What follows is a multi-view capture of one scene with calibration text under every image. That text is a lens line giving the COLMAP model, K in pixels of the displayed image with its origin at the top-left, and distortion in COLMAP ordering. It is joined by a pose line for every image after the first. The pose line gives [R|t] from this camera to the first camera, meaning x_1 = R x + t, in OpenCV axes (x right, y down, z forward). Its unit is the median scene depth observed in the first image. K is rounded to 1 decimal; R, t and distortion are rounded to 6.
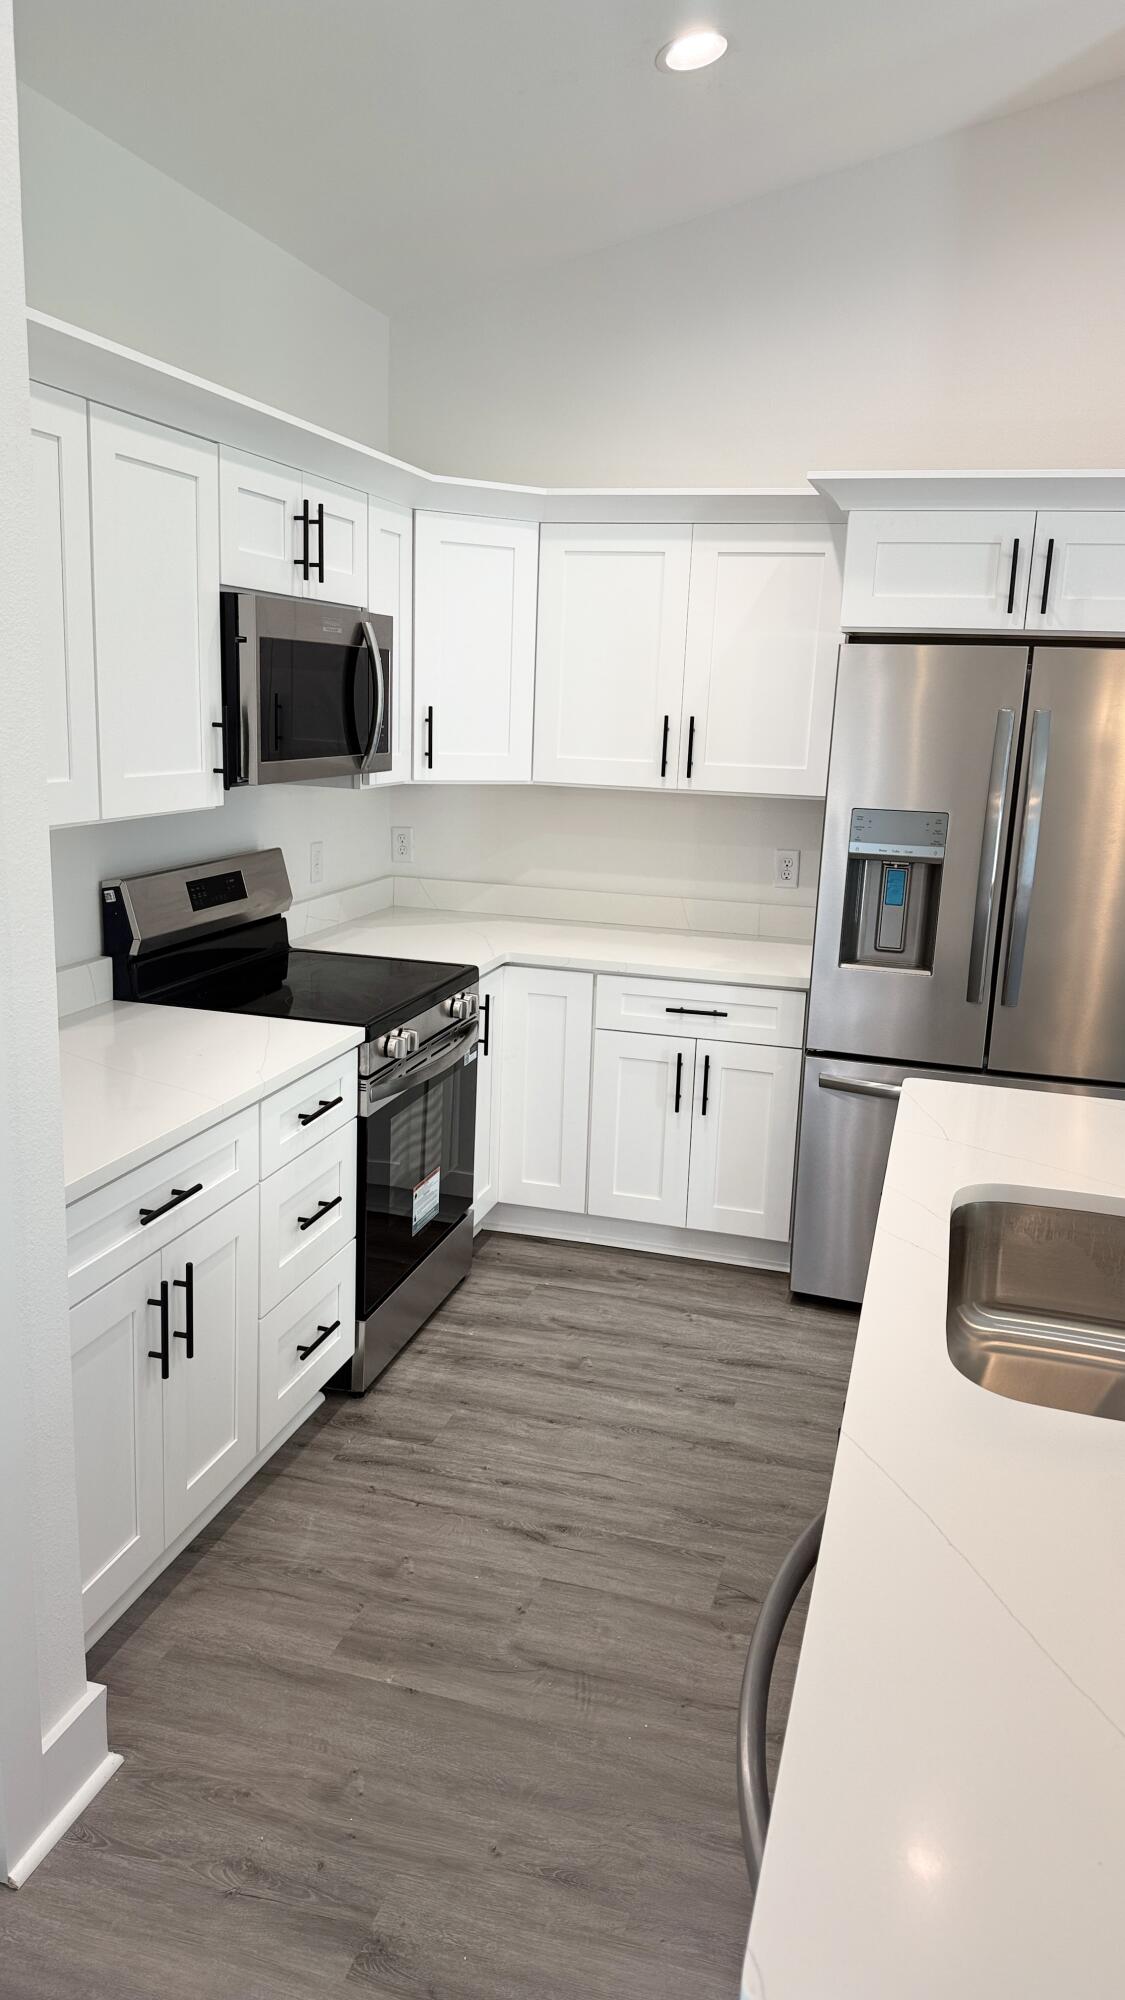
lens RADIAL K [[1422.7, 0, 520.7], [0, 1422.7, 1010.5], [0, 0, 1]] dist [0.085204, -0.077708]
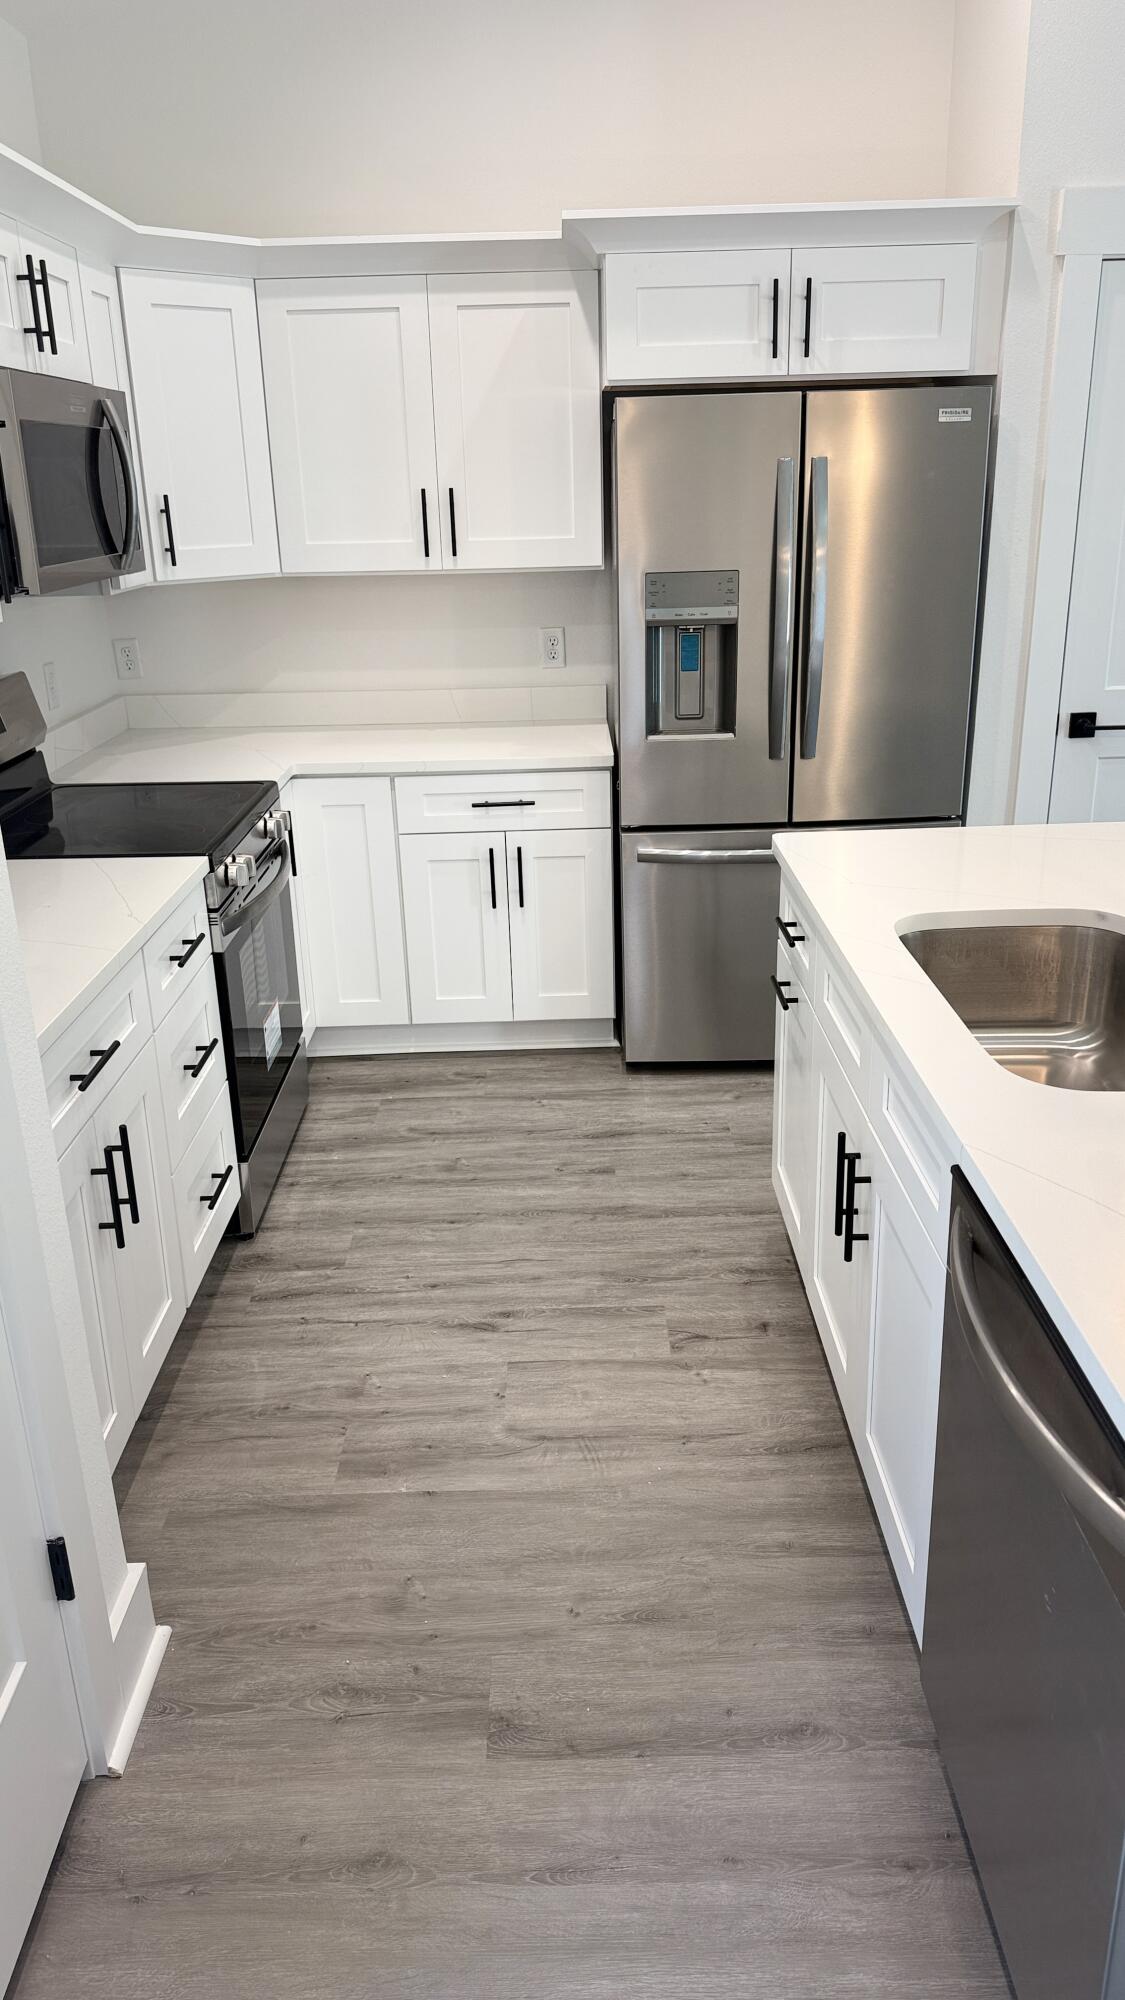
lens RADIAL K [[1422.7, 0, 560.1], [0, 1422.7, 1002.3], [0, 0, 1]] dist [0.085204, -0.077708]
pose [[0.957613, -0.156556, 0.241801, -0.117651], [0.124585, 0.981942, 0.142366, 0.001226], [-0.259723, -0.106206, 0.959825, 0.032078]]
